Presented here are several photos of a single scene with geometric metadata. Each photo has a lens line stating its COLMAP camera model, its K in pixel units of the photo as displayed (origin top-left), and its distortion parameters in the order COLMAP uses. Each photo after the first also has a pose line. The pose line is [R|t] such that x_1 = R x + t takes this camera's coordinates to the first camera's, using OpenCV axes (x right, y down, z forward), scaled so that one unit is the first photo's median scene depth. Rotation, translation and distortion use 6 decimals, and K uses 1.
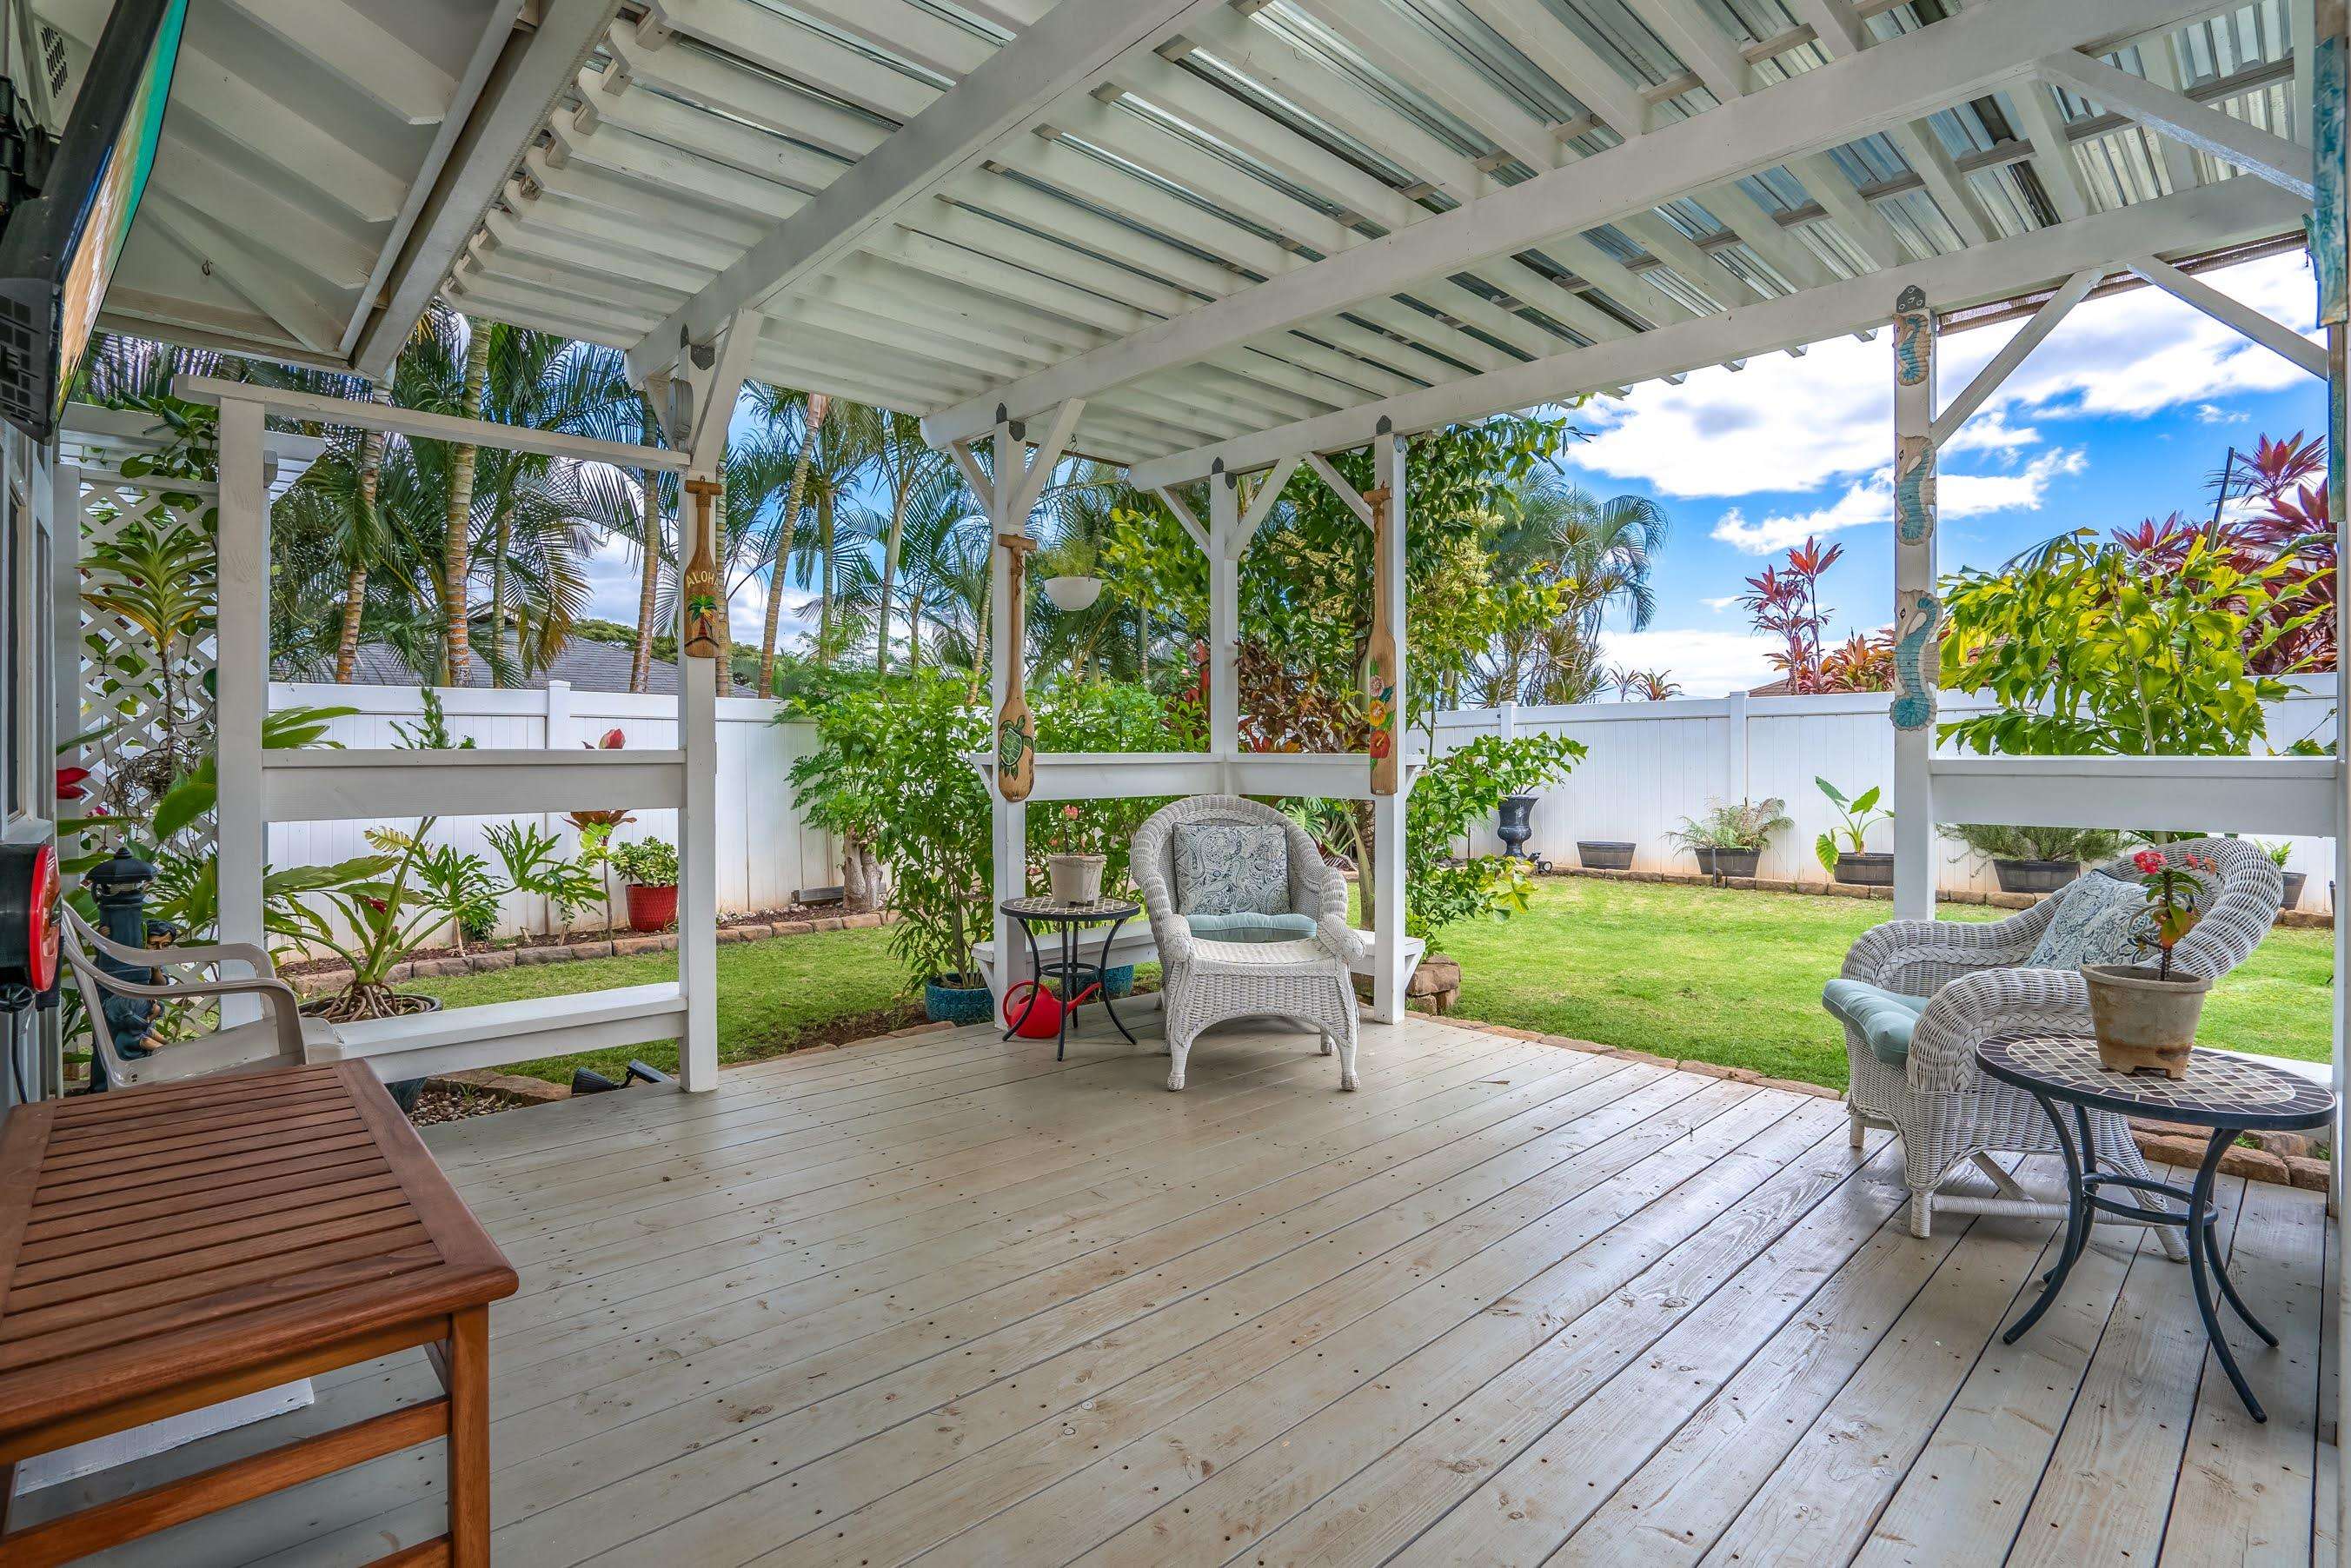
lens RADIAL K [[1122.7, 0, 1177.7], [0, 1122.7, 770.2], [0, 0, 1]] dist [-0.004512, 0.000155]
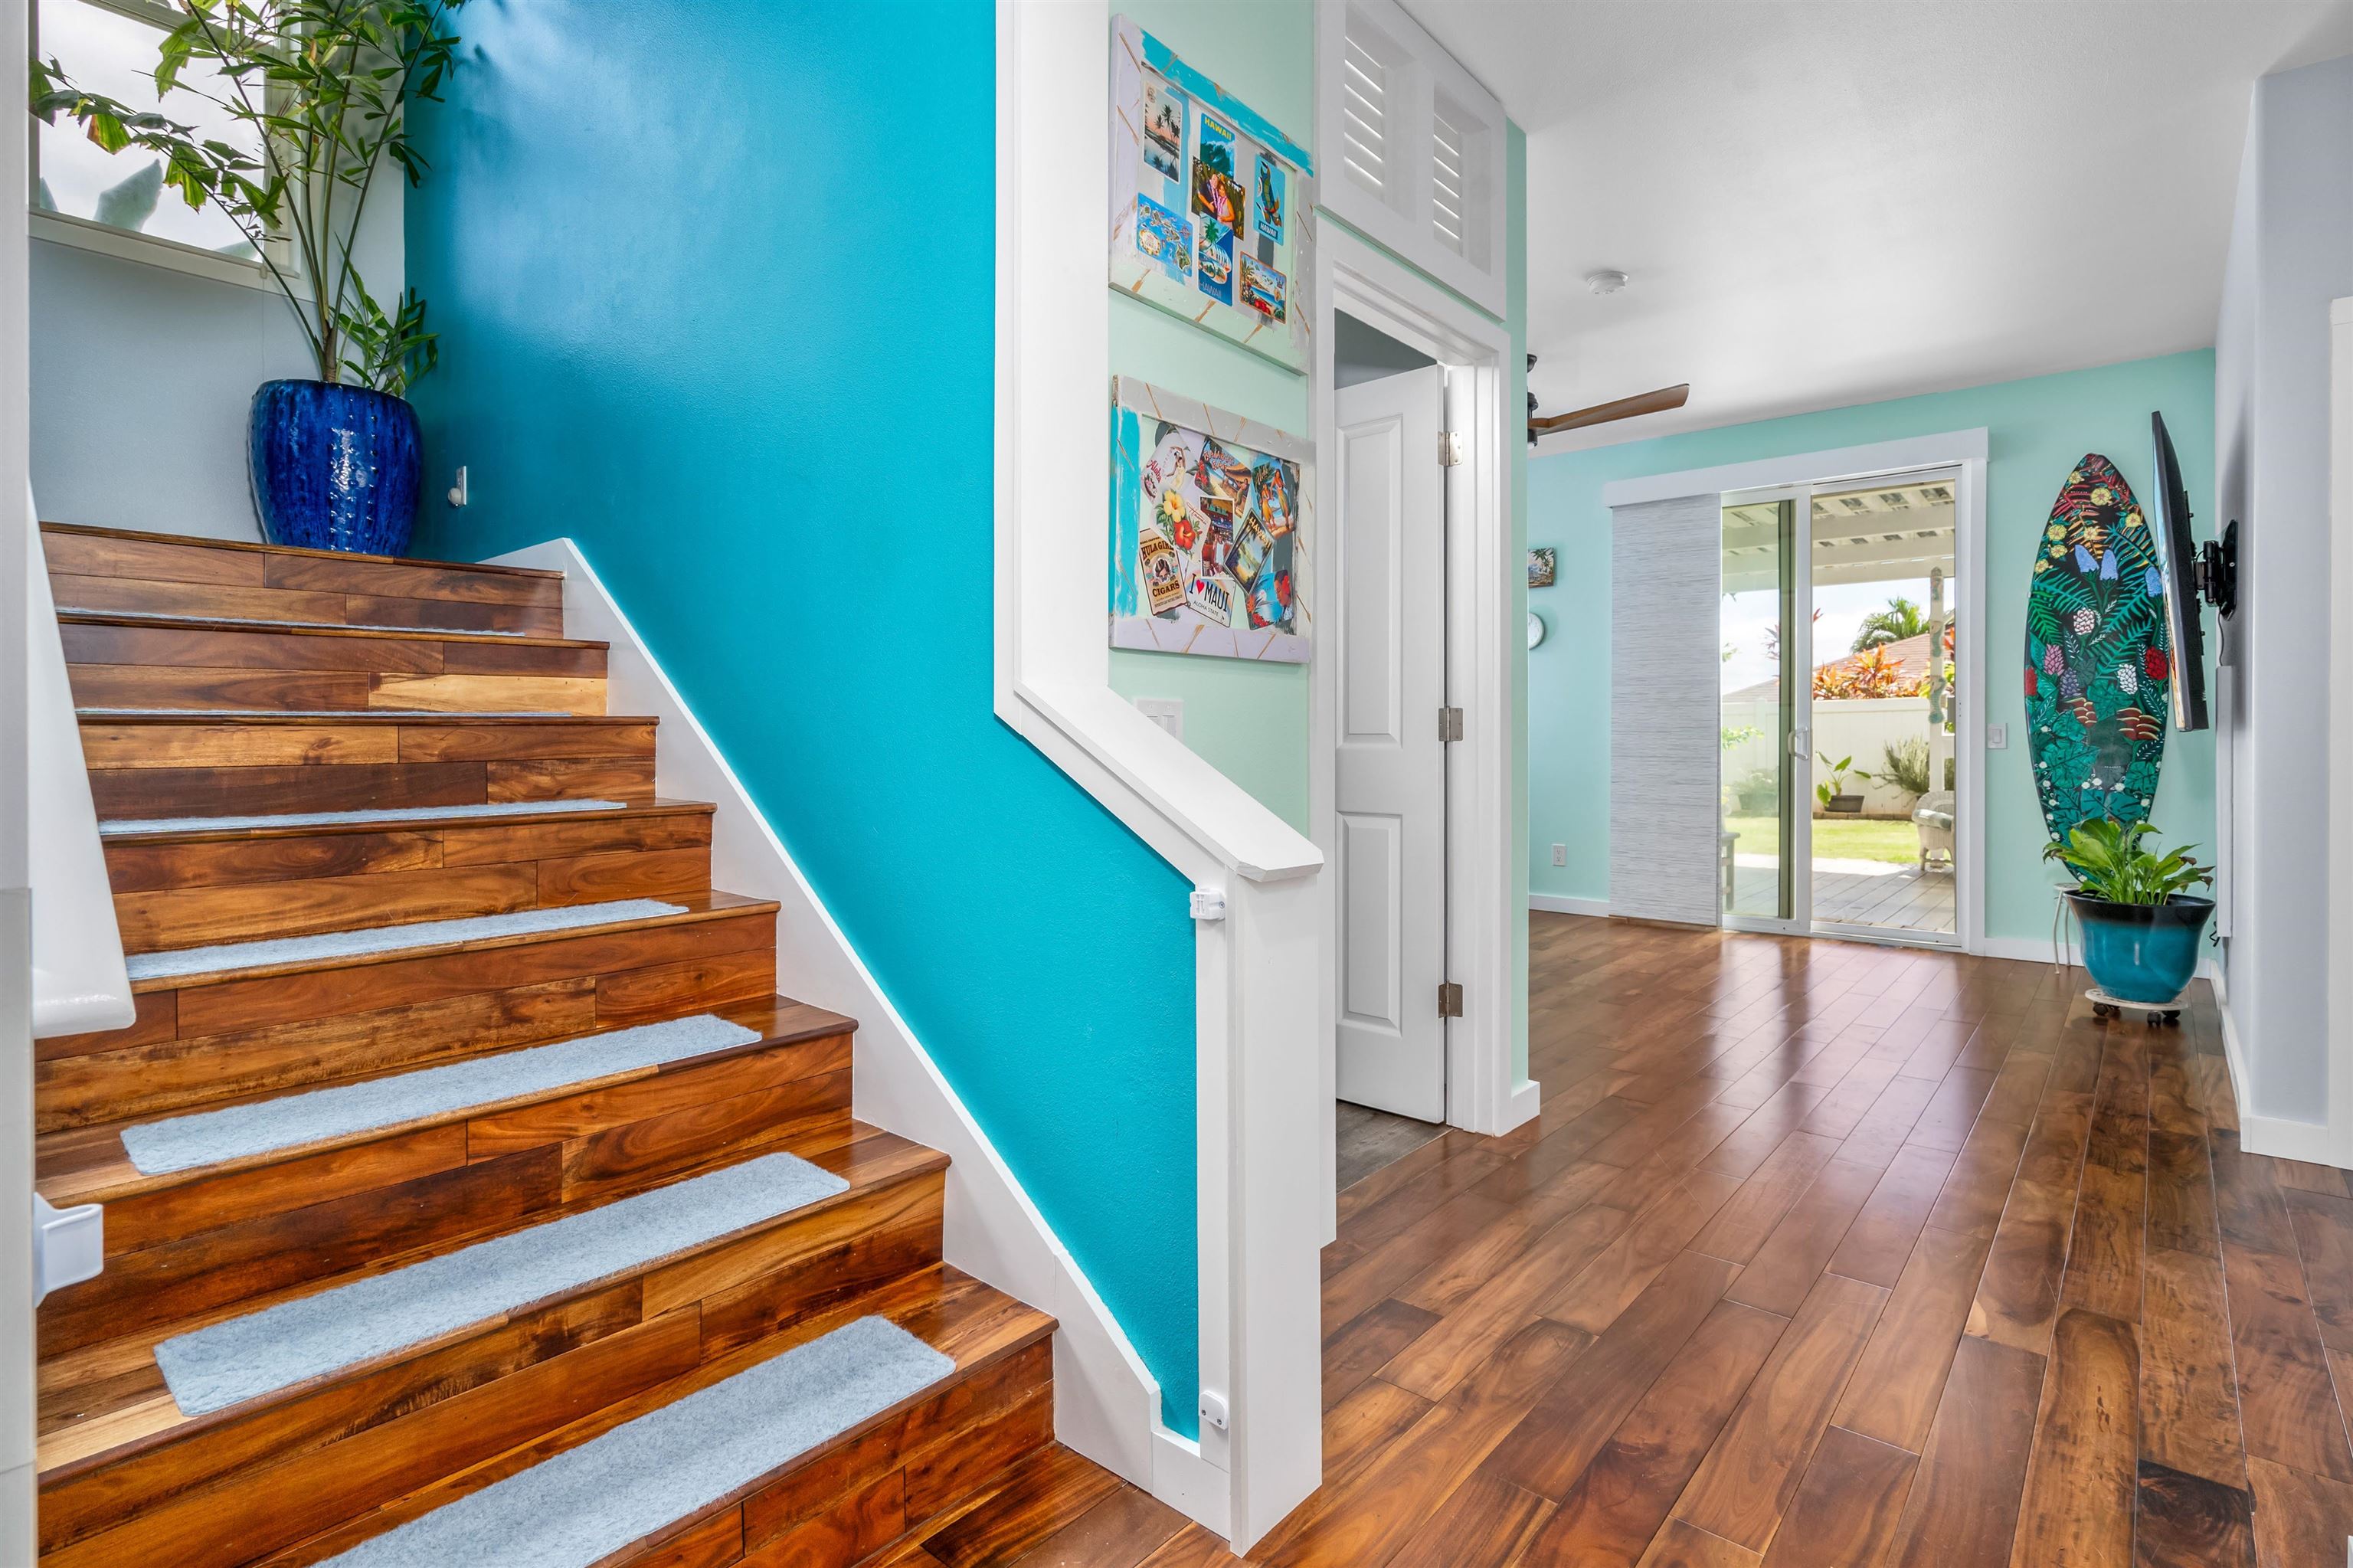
lens RADIAL K [[1123.6, 0, 1237.1], [0, 1123.6, 741.8], [0, 0, 1]] dist [-0.004512, 0.000155]
pose [[0.991407, 0.001878, 0.130803, -0.475957], [-0.000962, 0.999975, -0.007067, 0.004388], [-0.130813, 0.006881, 0.991383, -0.525159]]
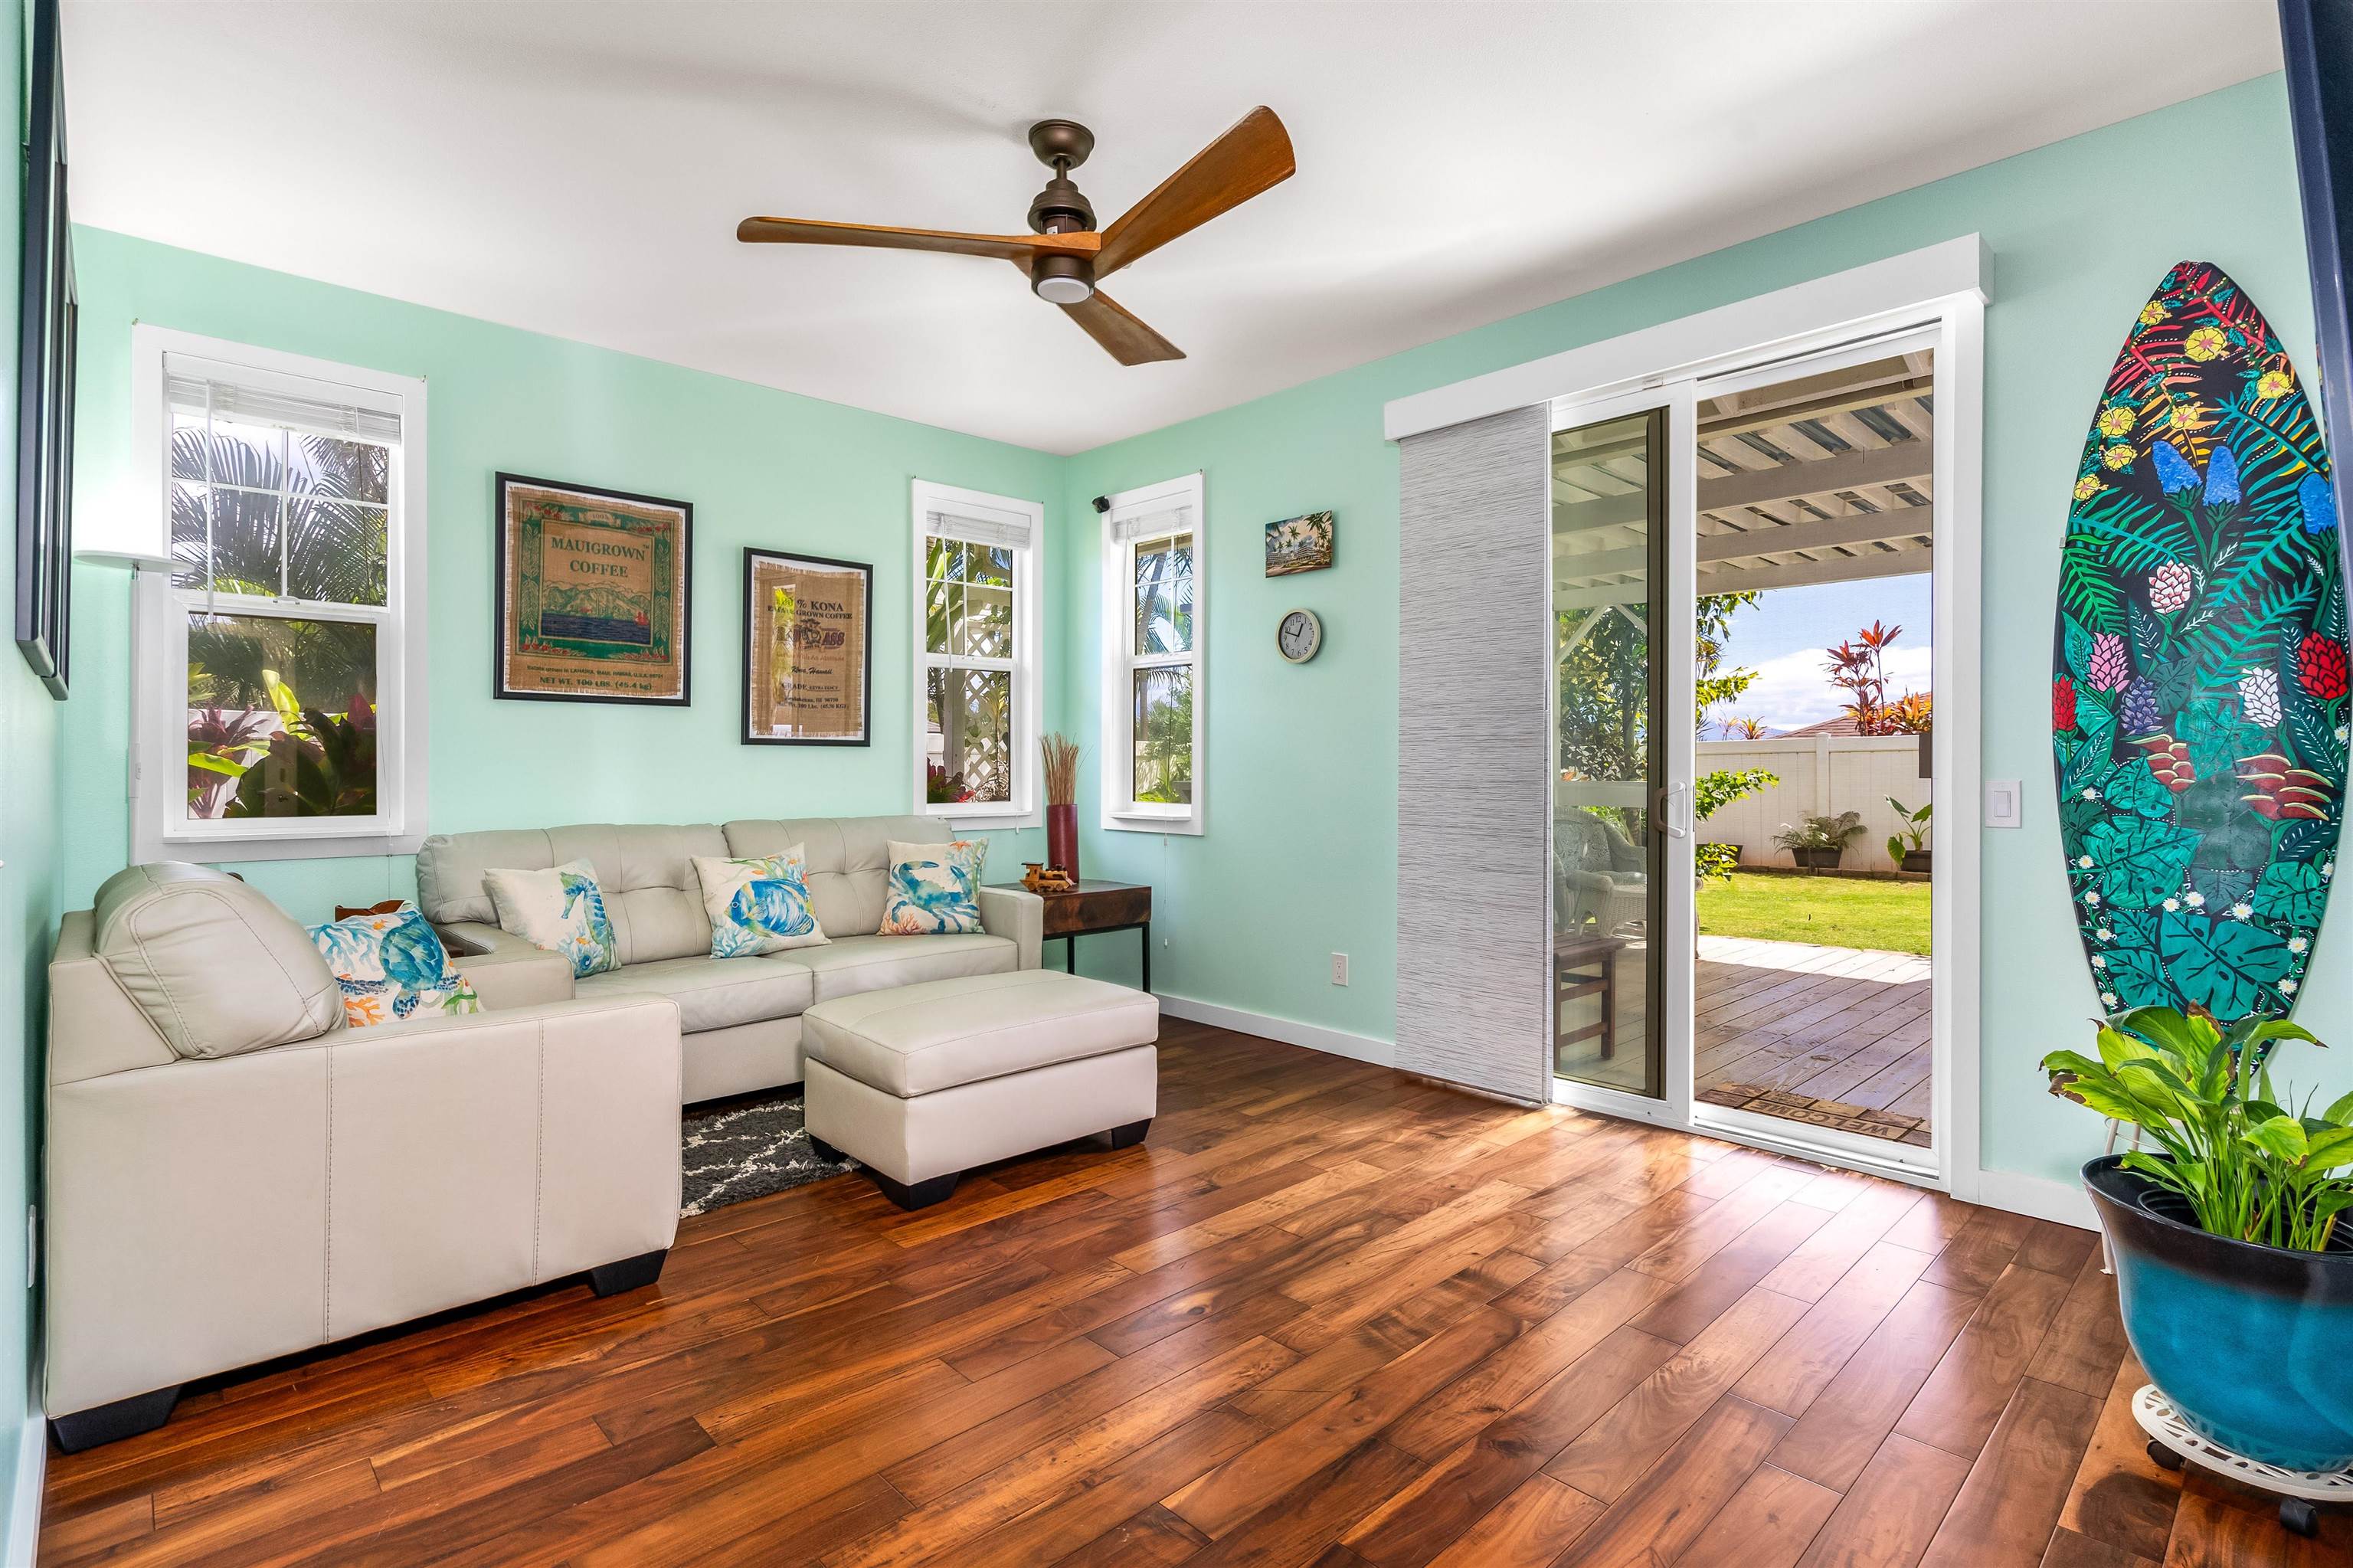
lens RADIAL K [[1123.6, 0, 1185.5], [0, 1123.6, 775.0], [0, 0, 1]] dist [-0.004512, 0.000155]
pose [[0.999936, 0.004254, 0.010511, -0.294024], [-0.004172, 0.999961, -0.007793, -0.005286], [-0.010544, 0.007749, 0.999914, -0.360577]]
